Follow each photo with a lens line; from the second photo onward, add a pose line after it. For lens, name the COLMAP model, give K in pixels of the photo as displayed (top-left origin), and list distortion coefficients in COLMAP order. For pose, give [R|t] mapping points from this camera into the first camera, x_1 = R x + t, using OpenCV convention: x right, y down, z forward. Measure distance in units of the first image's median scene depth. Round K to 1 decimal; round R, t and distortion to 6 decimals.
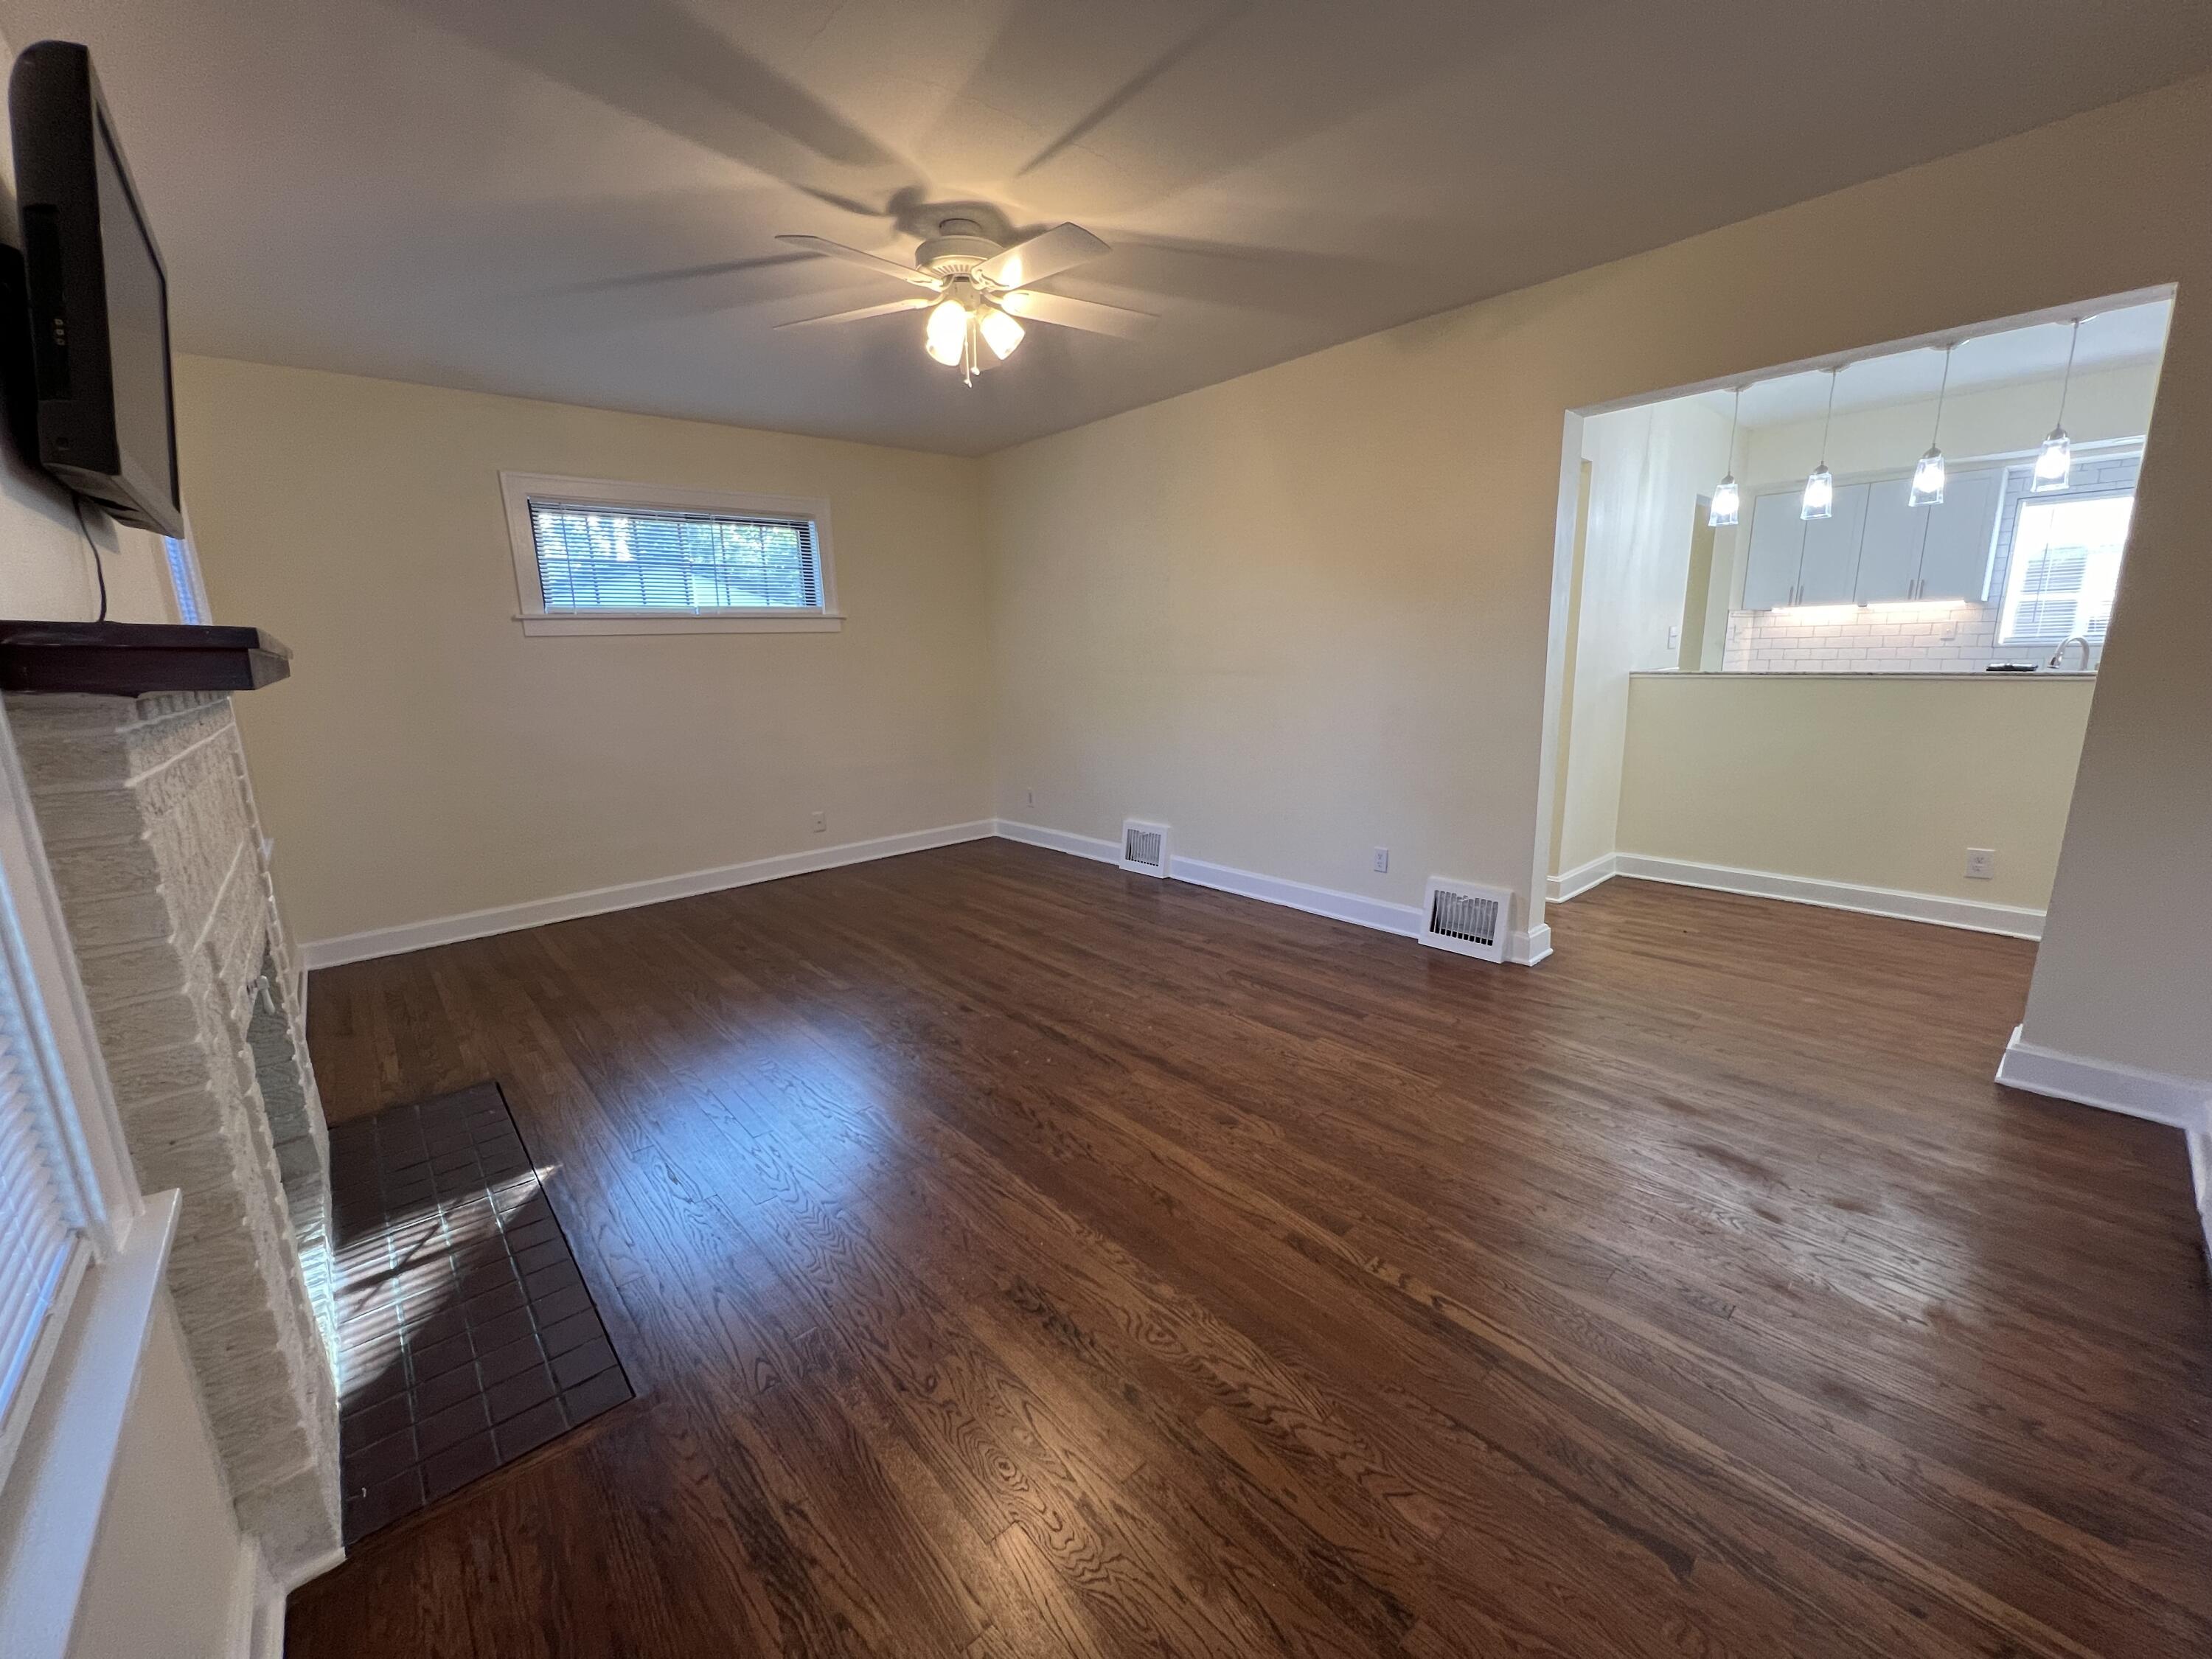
lens RADIAL K [[880.9, 0, 1107.3], [0, 880.9, 834.2], [0, 0, 1]] dist [0.000127, -0.000445]
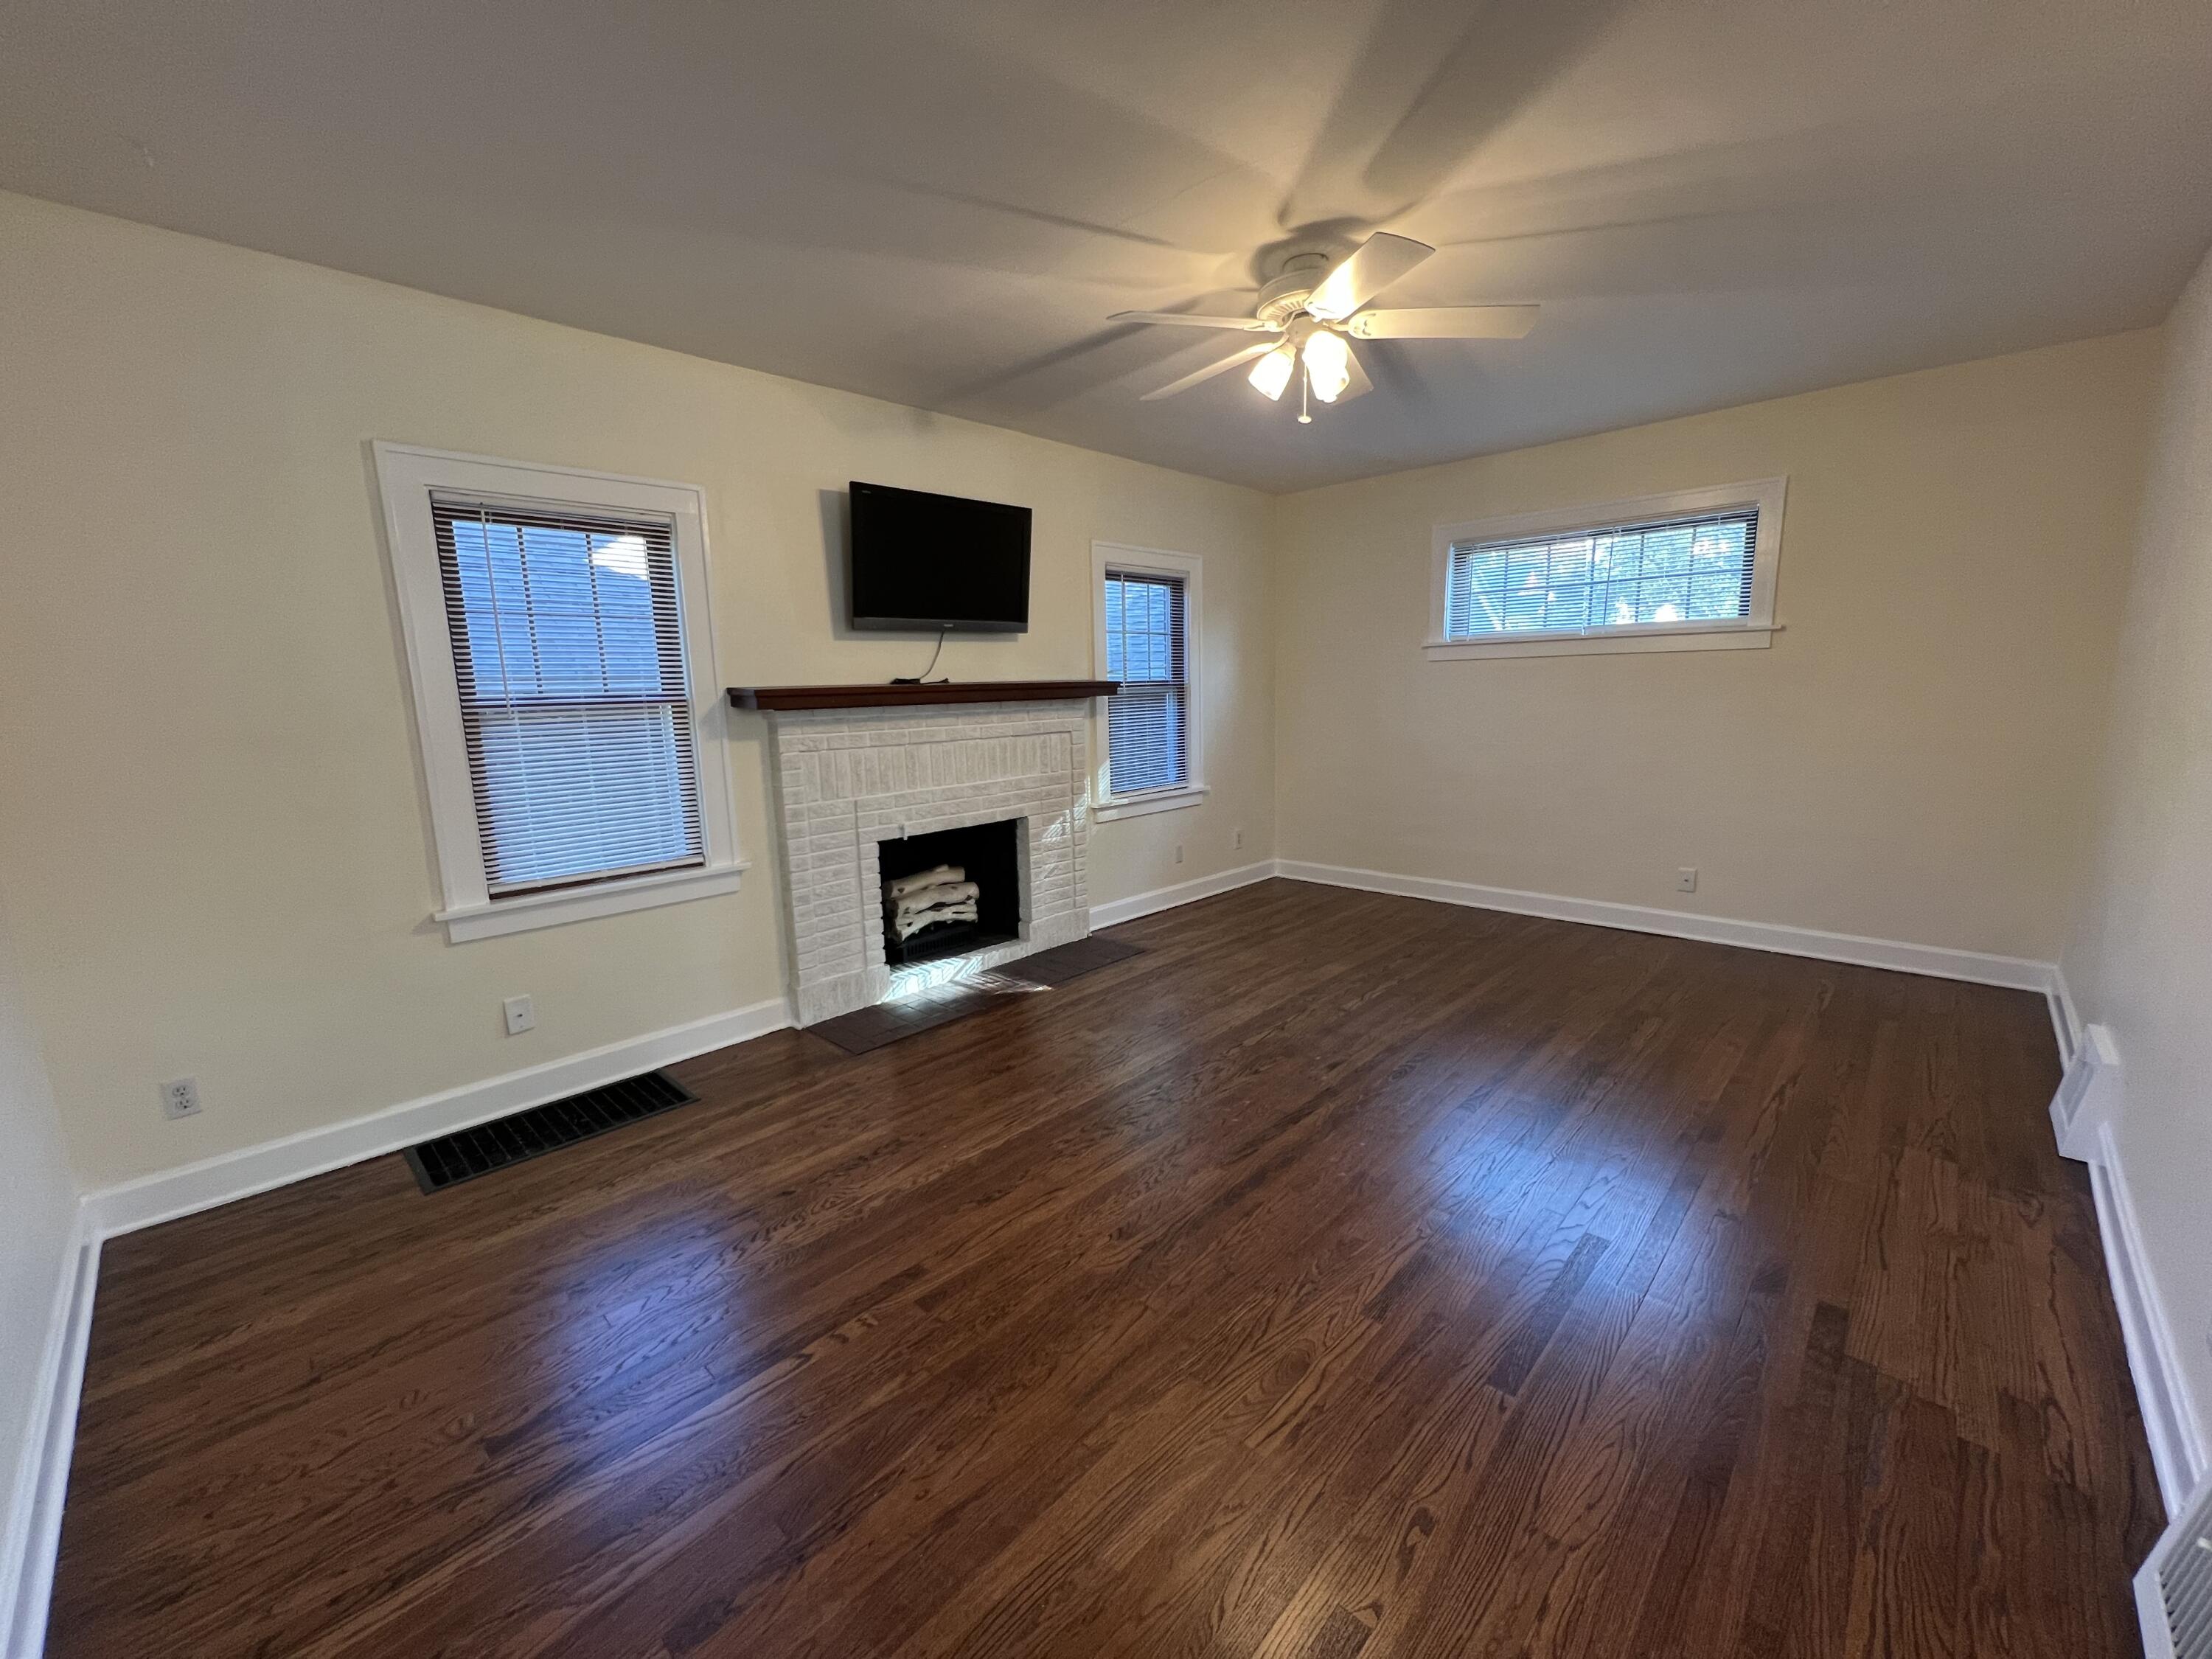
lens RADIAL K [[879.1, 0, 1104.1], [0, 879.1, 835.4], [0, 0, 1]] dist [-0.006612, 0.000670]
pose [[0.072784, 0.191706, -0.978750, 0.919767], [-0.183381, 0.967194, 0.175806, -0.212237], [0.980344, 0.166688, 0.105551, 0.816228]]
